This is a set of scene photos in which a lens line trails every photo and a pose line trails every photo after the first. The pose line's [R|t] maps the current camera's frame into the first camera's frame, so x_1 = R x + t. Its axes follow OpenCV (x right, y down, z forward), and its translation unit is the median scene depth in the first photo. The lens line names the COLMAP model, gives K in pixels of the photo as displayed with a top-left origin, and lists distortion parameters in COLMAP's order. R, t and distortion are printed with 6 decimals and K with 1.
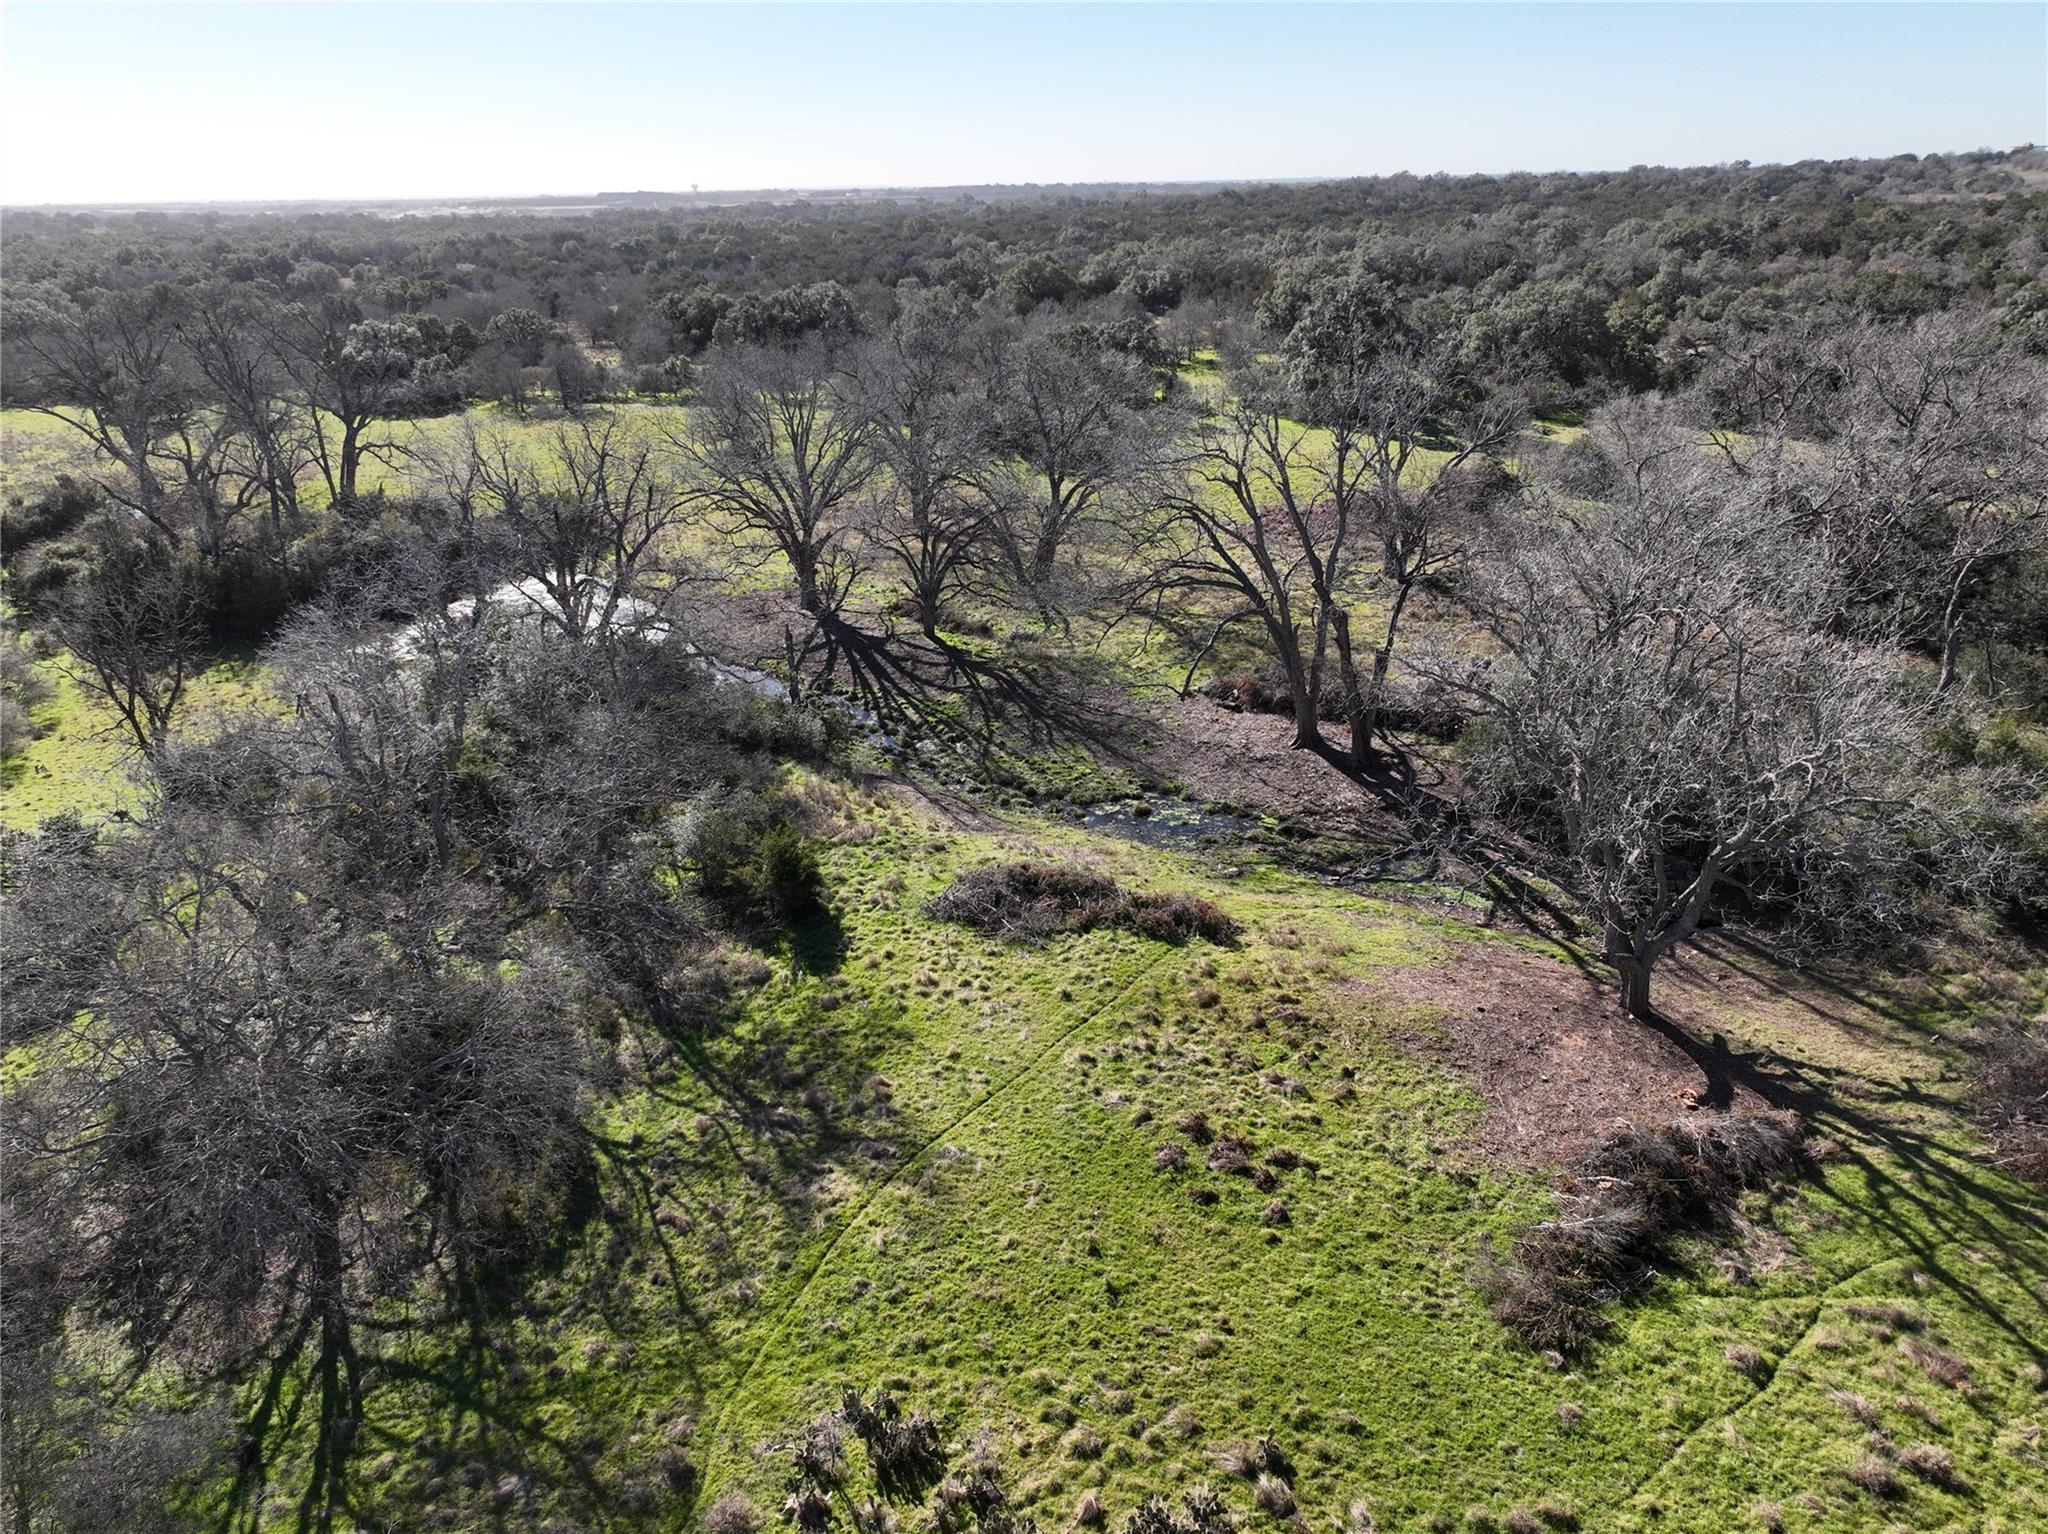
lens RADIAL K [[1430.2, 0, 1024.0], [0, 1430.2, 767.0], [0, 0, 1]] dist [-0.006152, 0.022272]
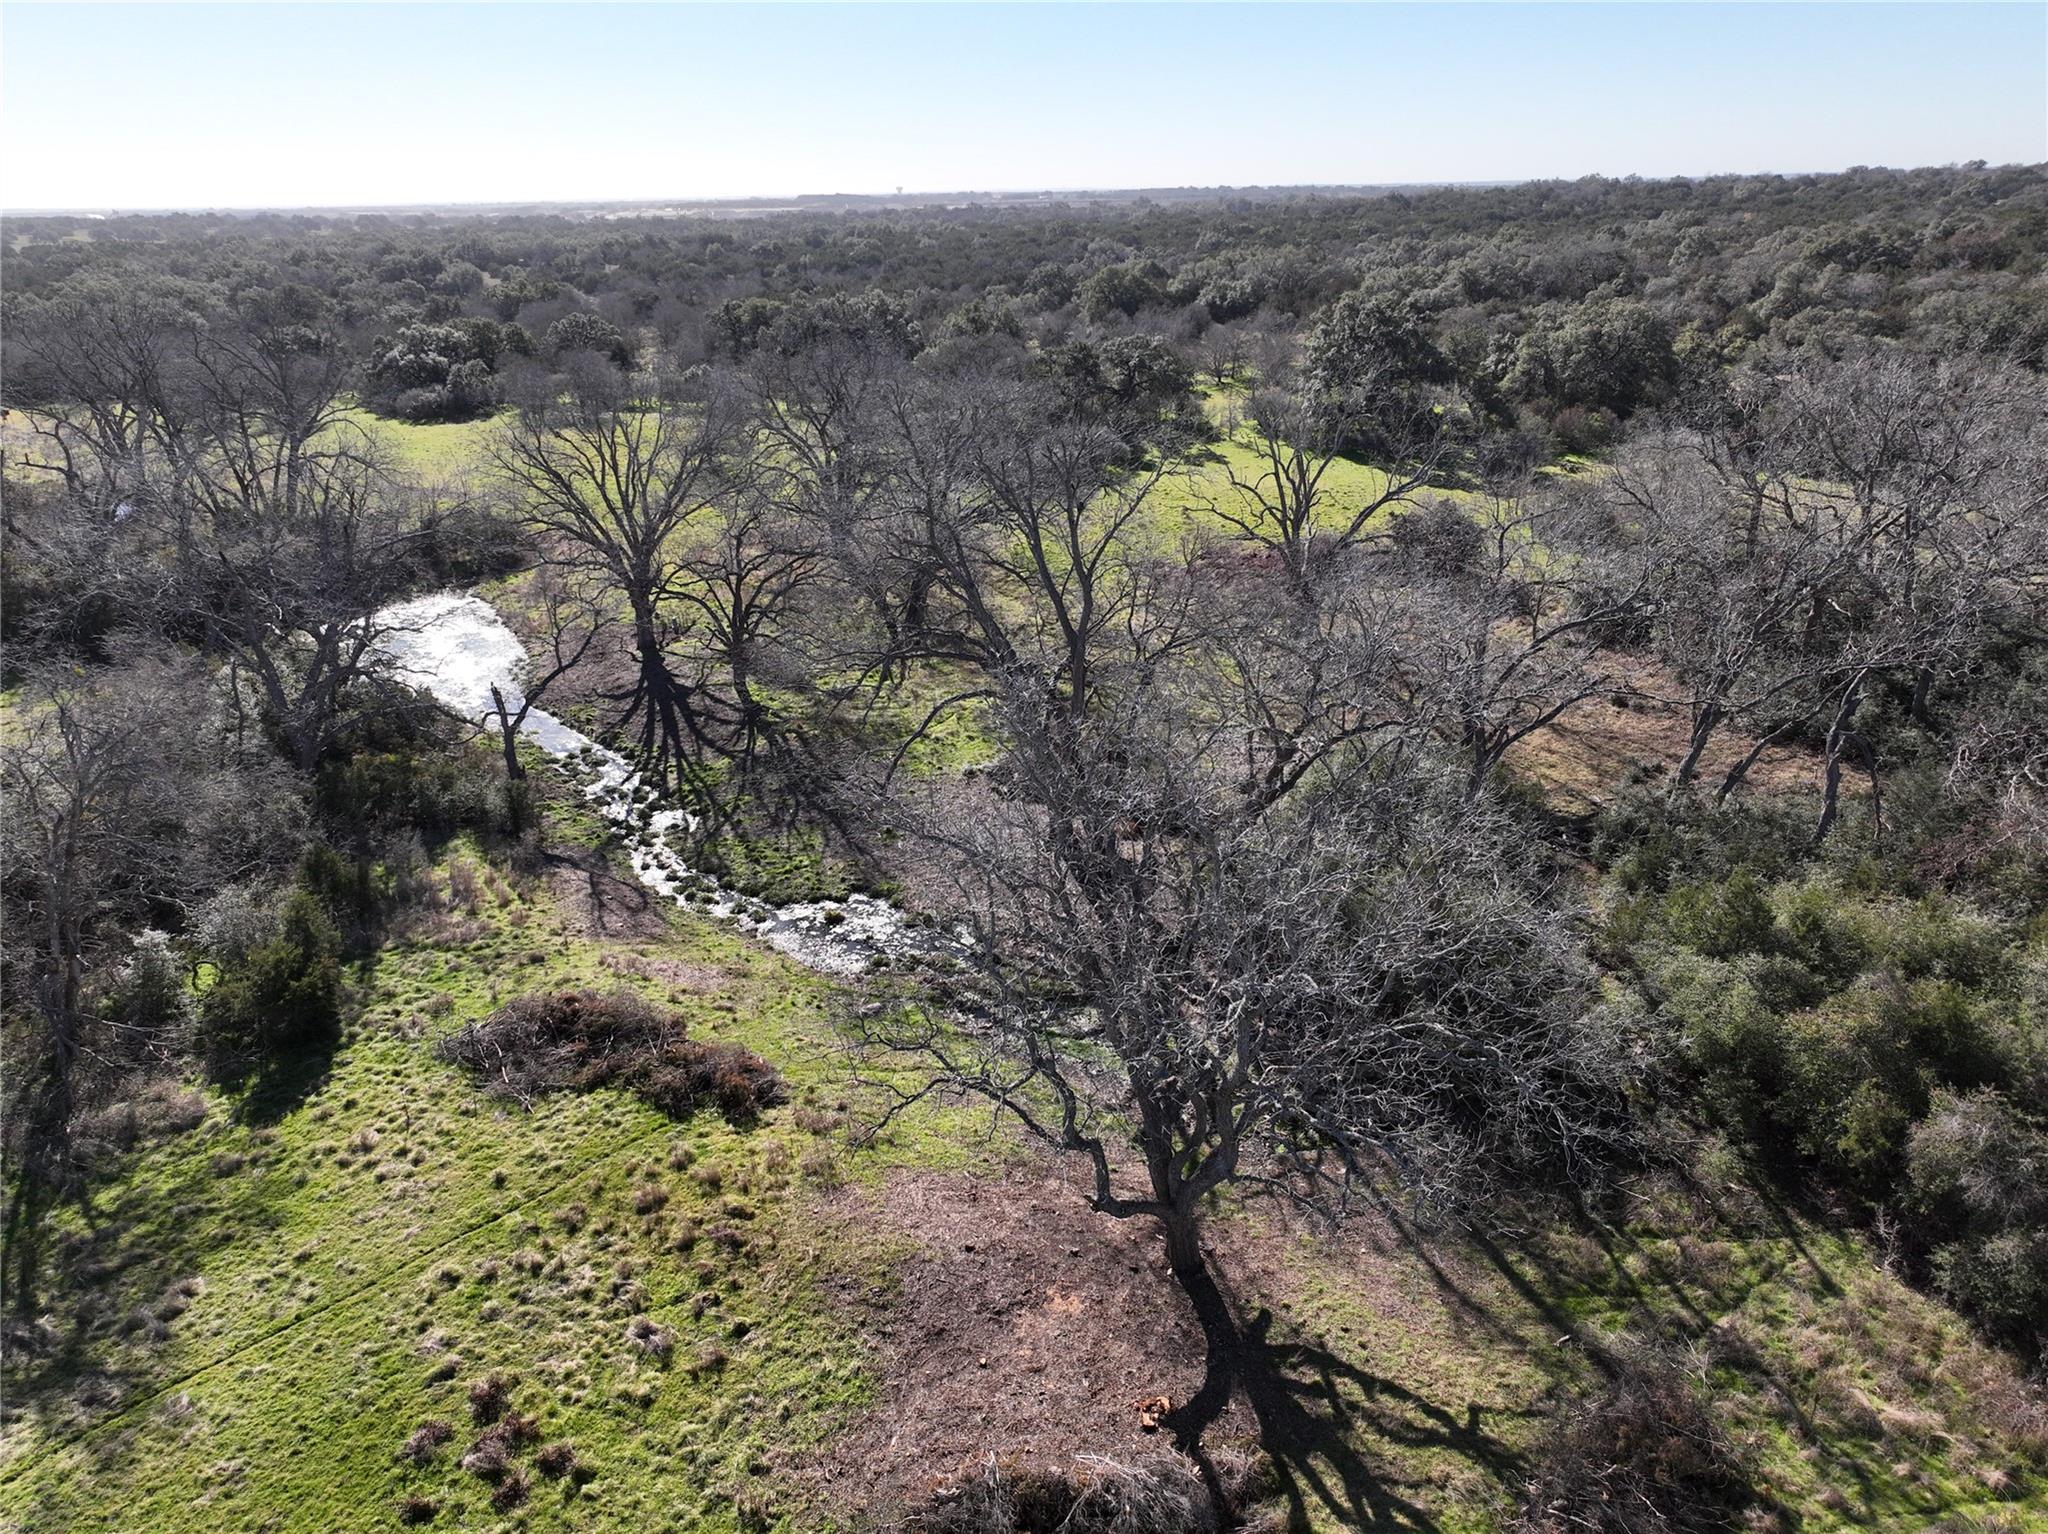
lens RADIAL K [[1430.2, 0, 1024.0], [0, 1430.2, 767.0], [0, 0, 1]] dist [-0.006152, 0.022272]
pose [[0.991366, 0.050032, -0.121200, 0.227313], [-0.050205, 0.998738, 0.001636, -0.052102], [0.121129, 0.004463, 0.992627, 0.114758]]
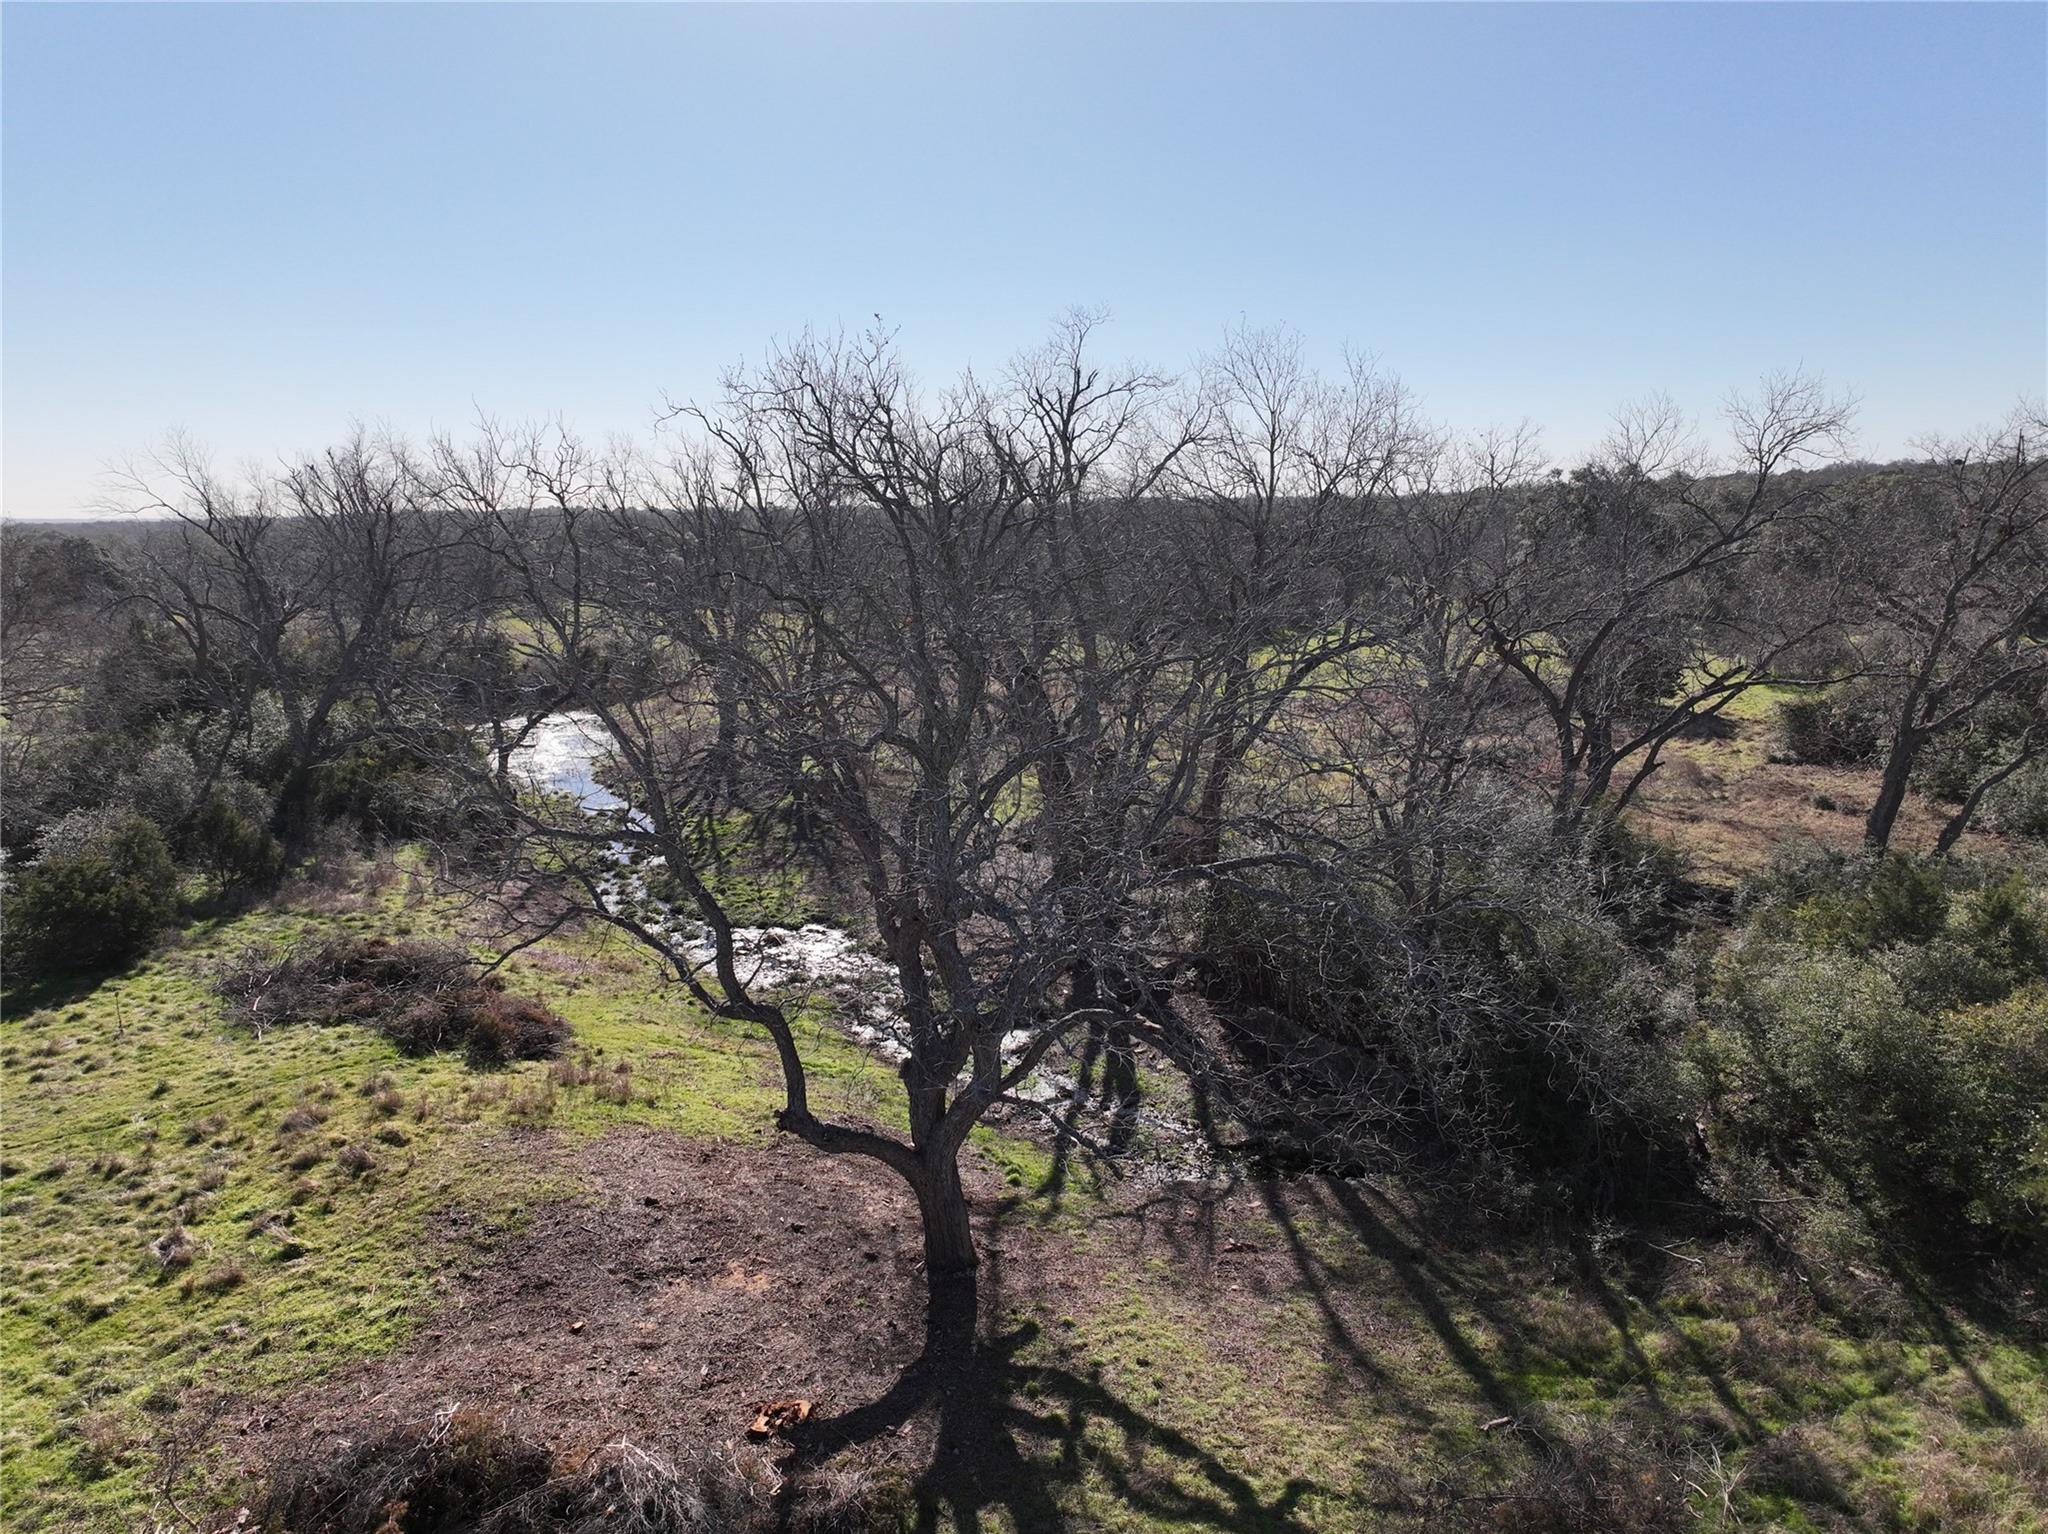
lens RADIAL K [[1430.2, 0, 1024.0], [0, 1430.2, 767.0], [0, 0, 1]] dist [-0.006152, 0.022272]
pose [[0.946346, 0.062405, -0.317073, 0.329541], [-0.124005, 0.976189, -0.177980, 0.044447], [0.298416, 0.207749, 0.931551, 0.254596]]
